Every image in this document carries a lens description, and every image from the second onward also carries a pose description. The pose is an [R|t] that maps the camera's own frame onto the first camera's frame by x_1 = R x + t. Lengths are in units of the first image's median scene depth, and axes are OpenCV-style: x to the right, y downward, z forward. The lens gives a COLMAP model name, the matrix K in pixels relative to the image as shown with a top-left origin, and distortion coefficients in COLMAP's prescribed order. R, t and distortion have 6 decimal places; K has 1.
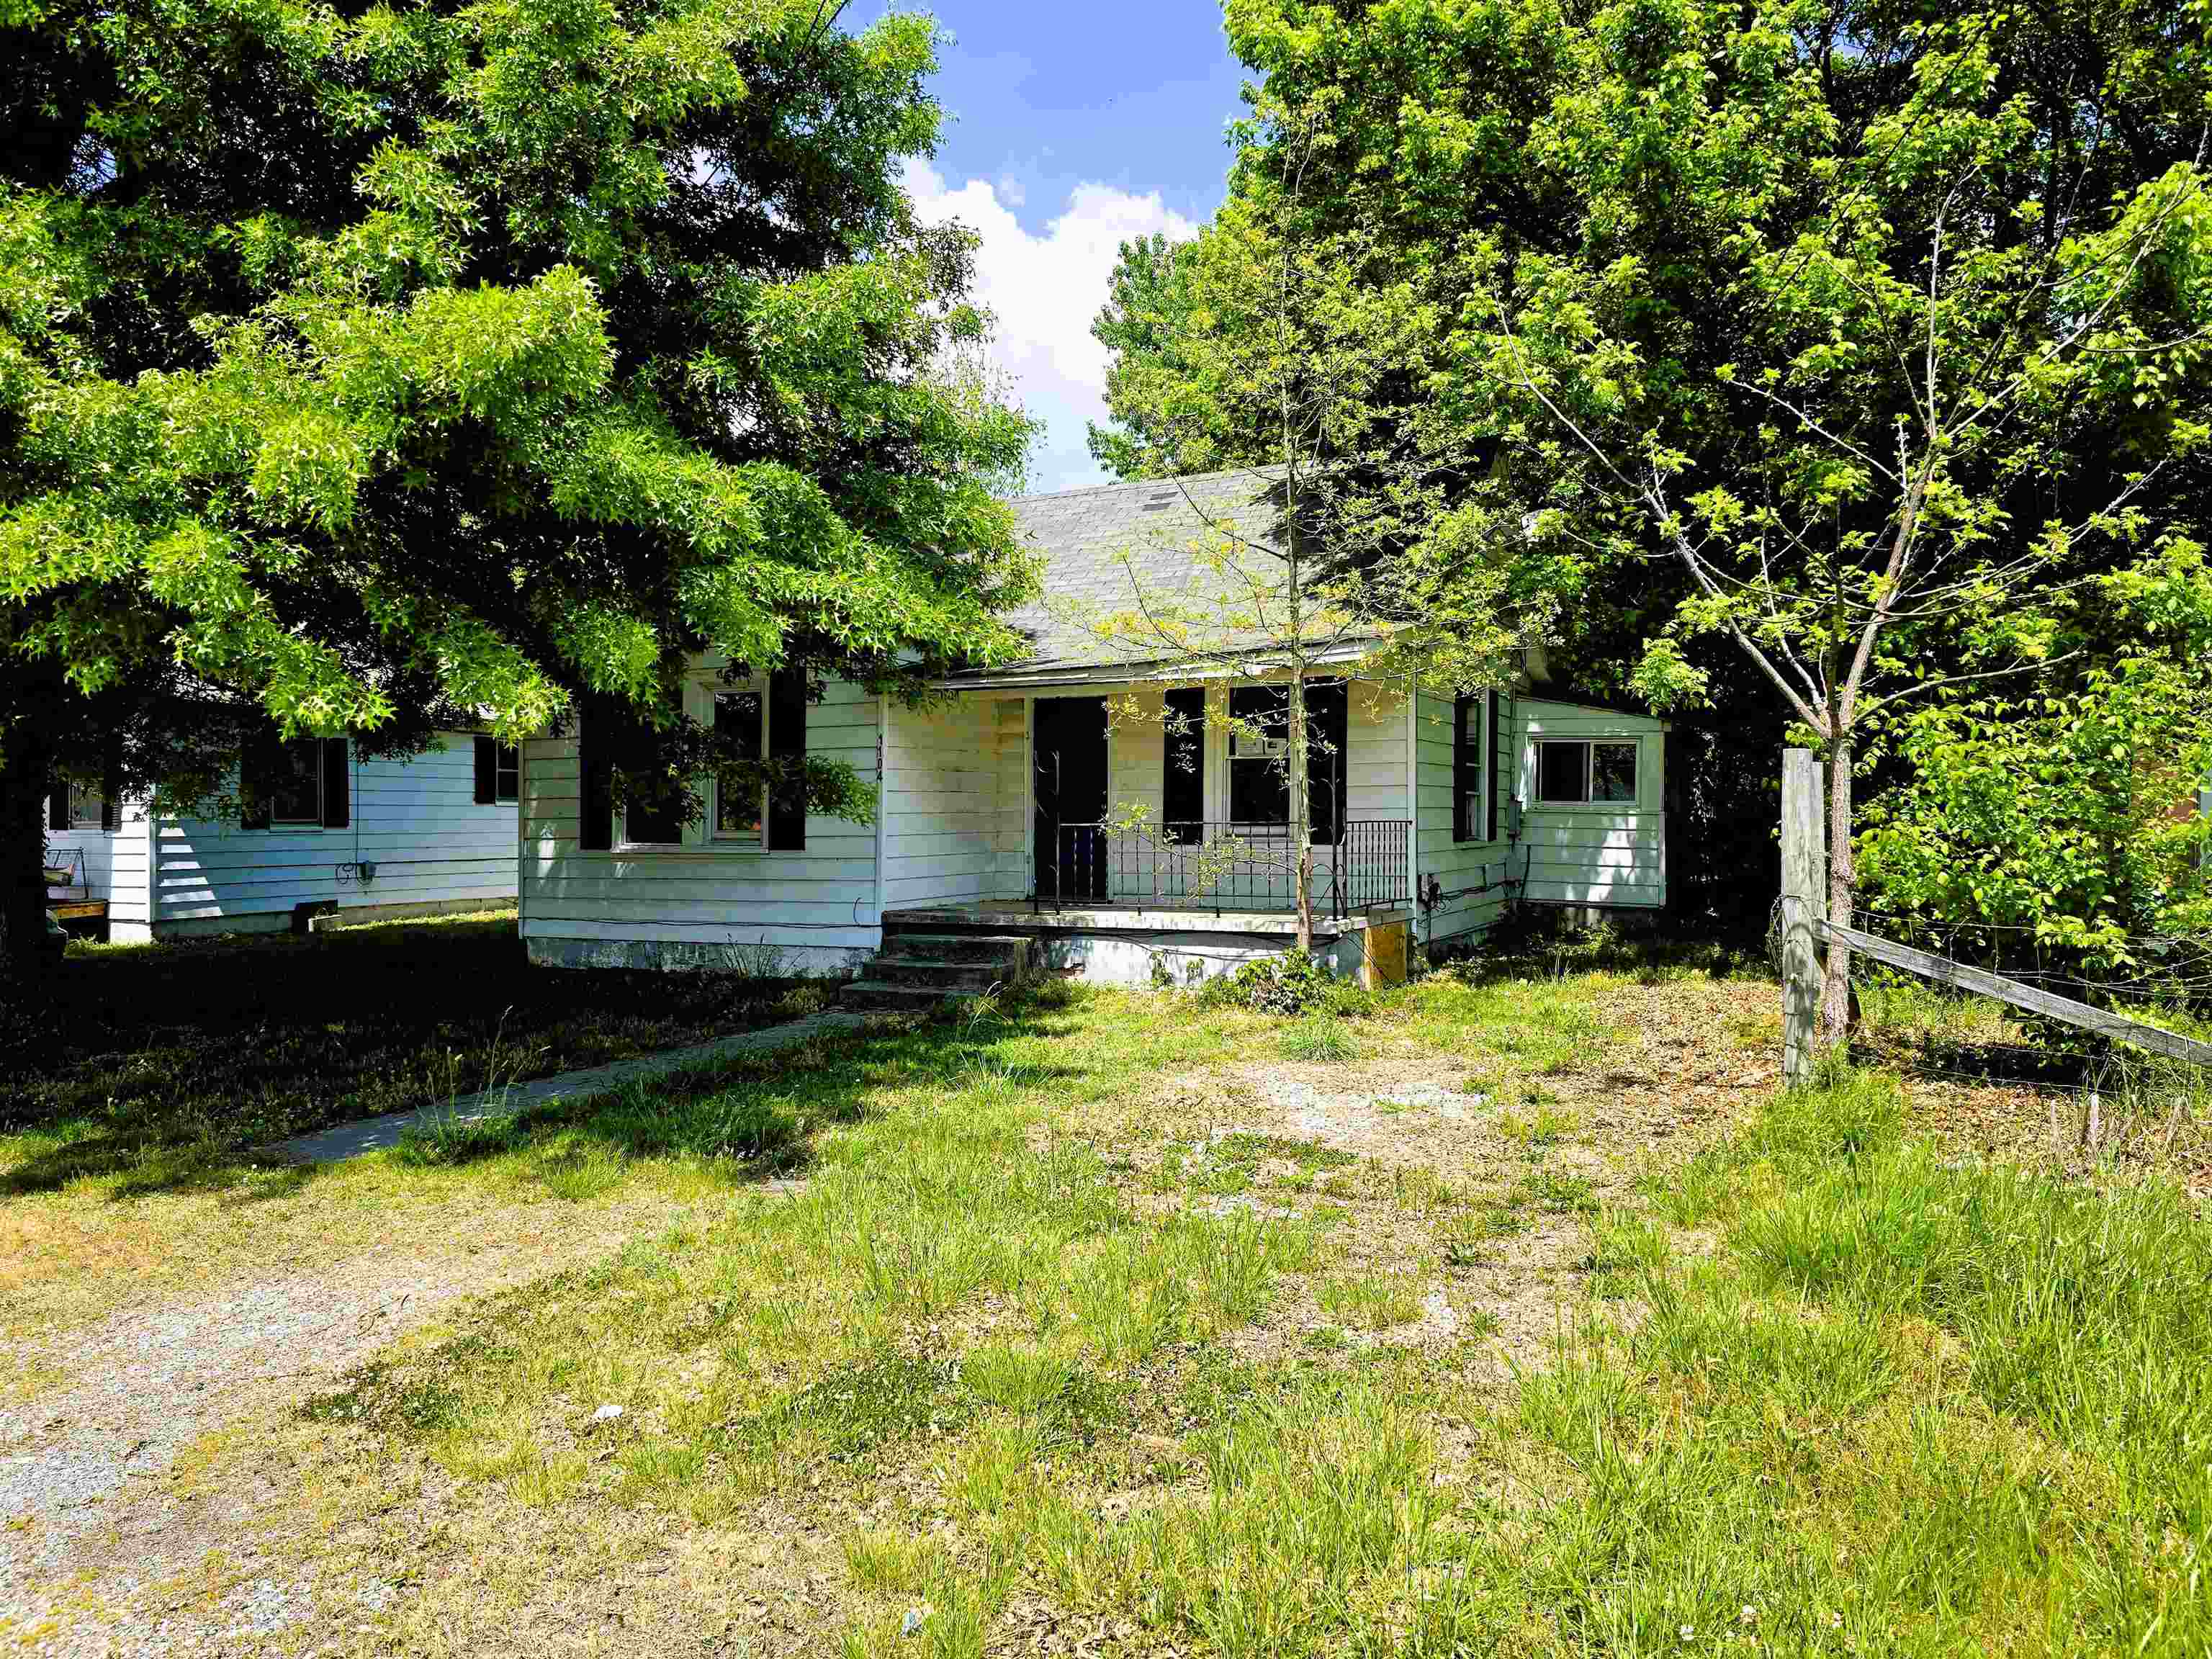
lens RADIAL K [[1501.3, 0, 1102.9], [0, 1501.3, 834.6], [0, 0, 1]] dist [0.039300, -0.004663]
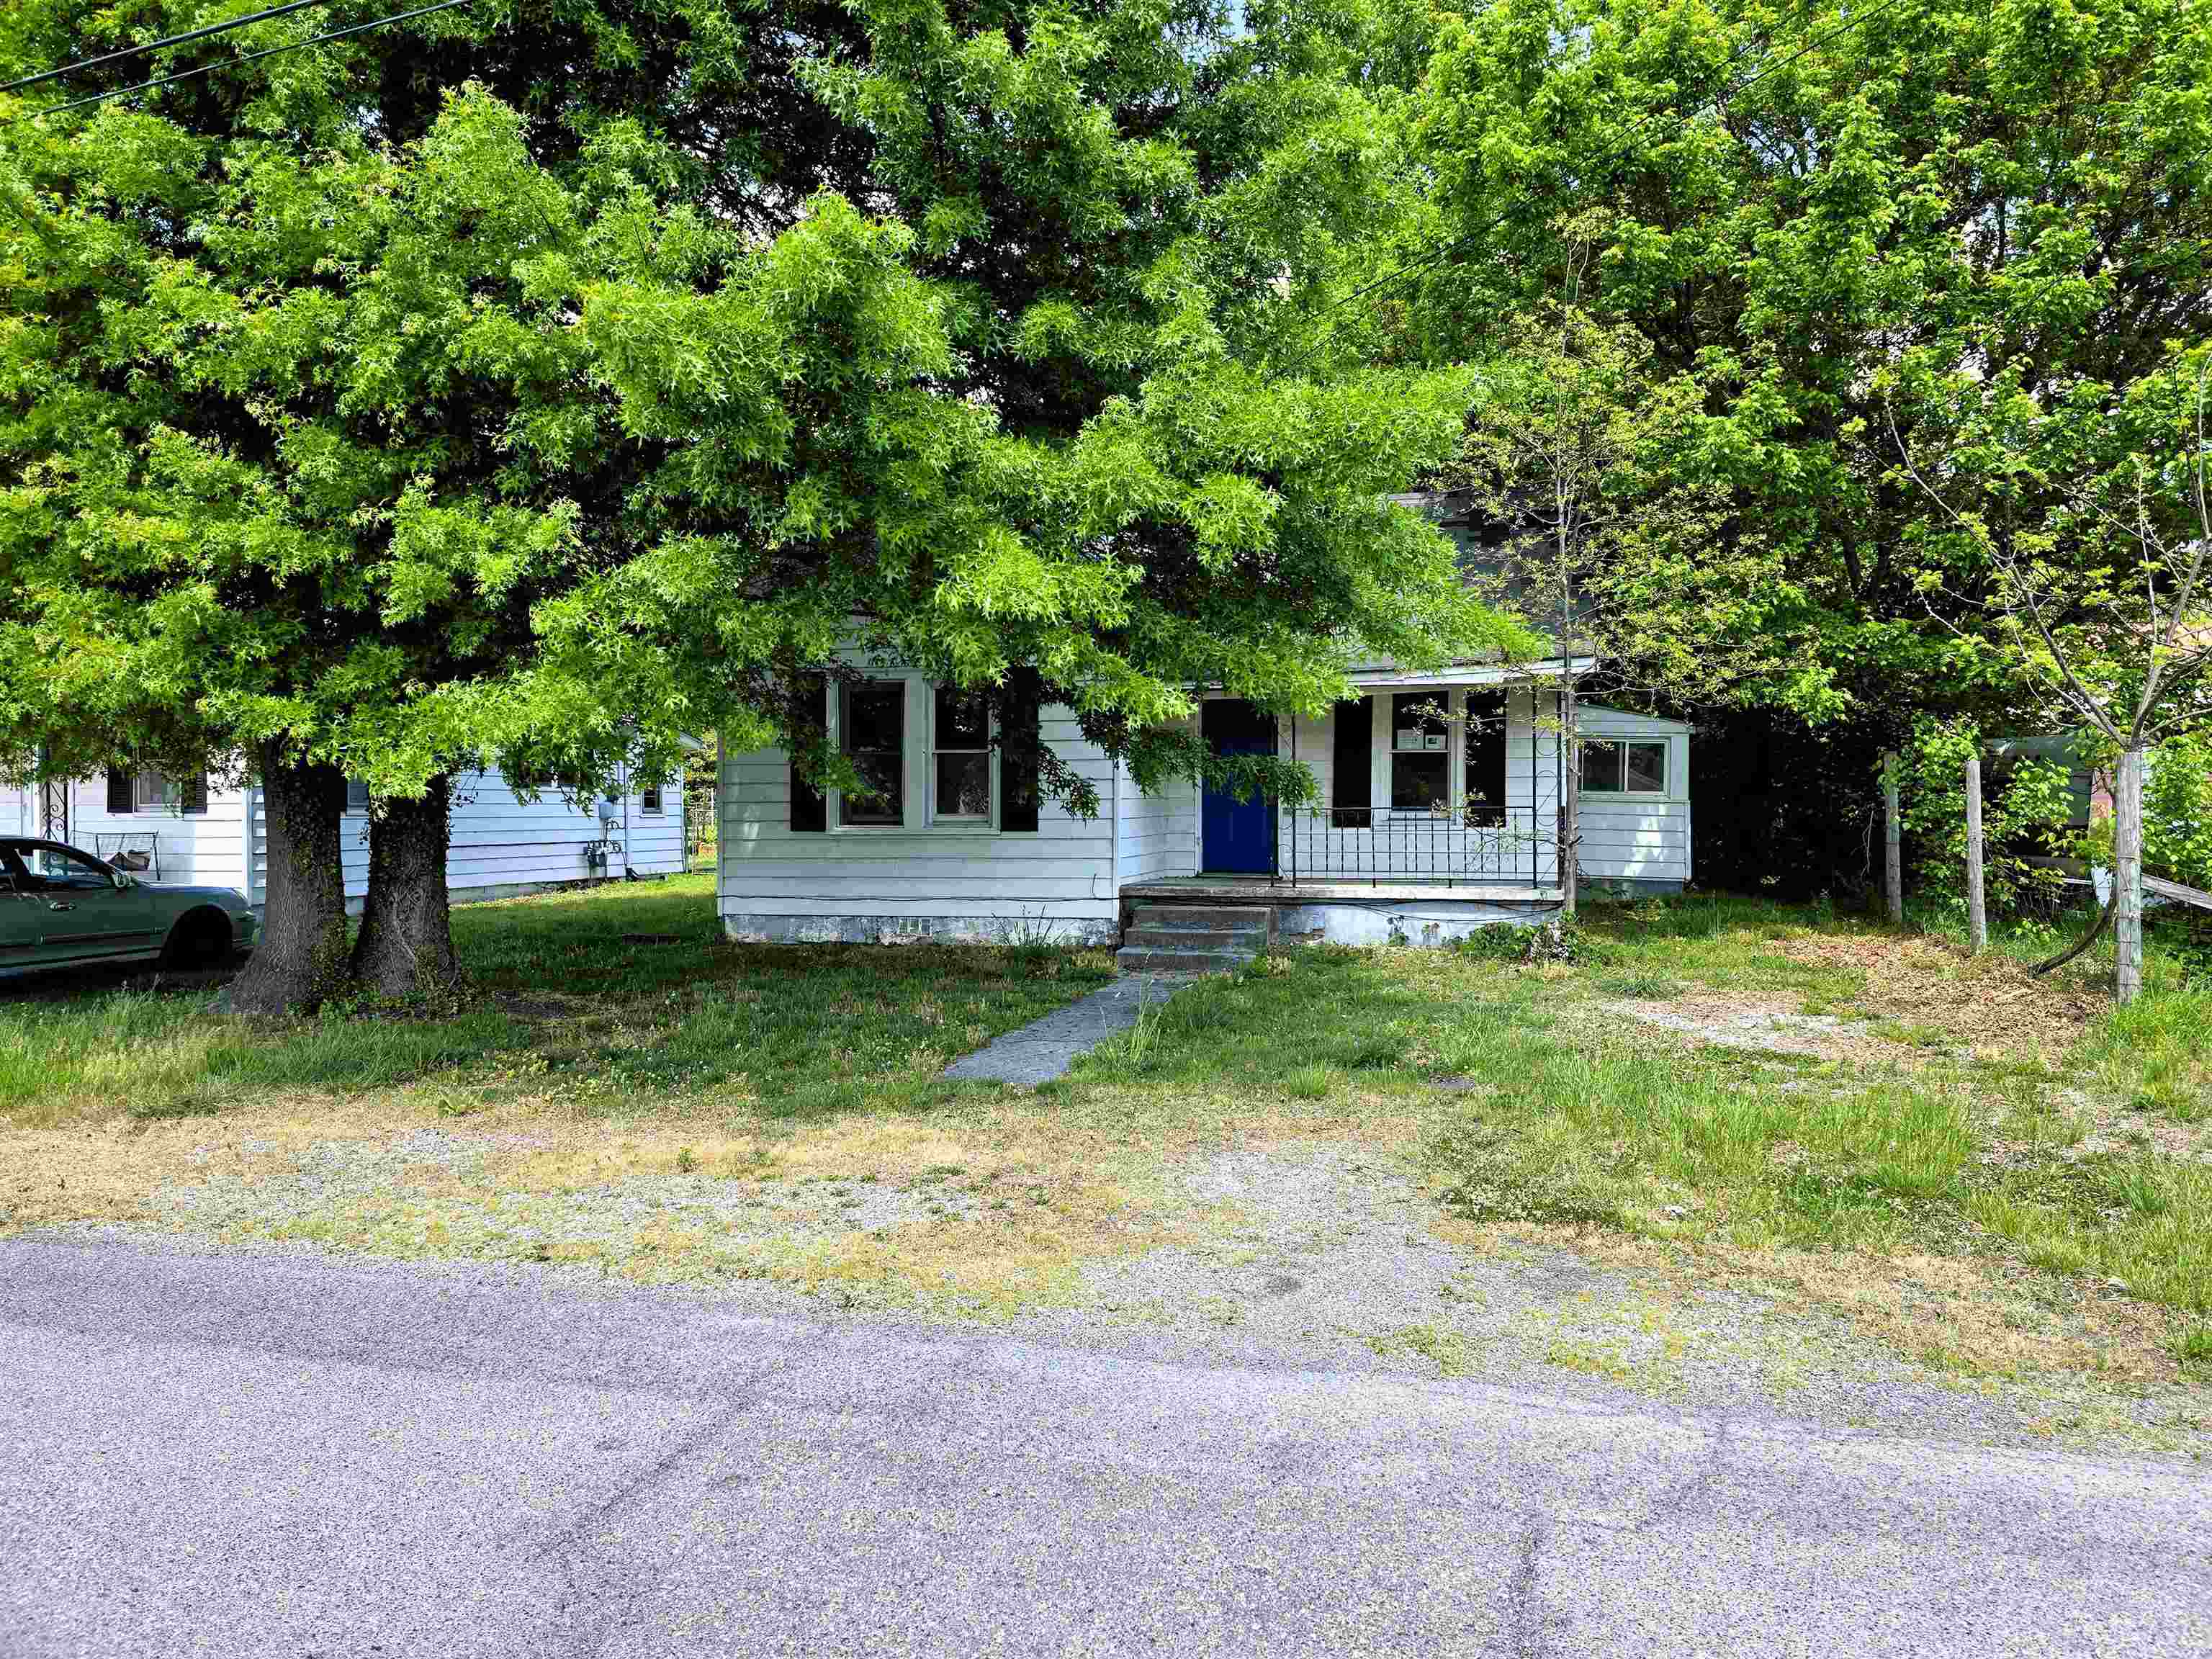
lens RADIAL K [[1501.3, 0, 1108.0], [0, 1501.3, 820.7], [0, 0, 1]] dist [0.039300, -0.004663]
pose [[0.980835, 0.002253, 0.194825, -0.352235], [-0.001809, 0.999995, -0.002457, 0.004954], [-0.194829, 0.002057, 0.980835, -0.092854]]
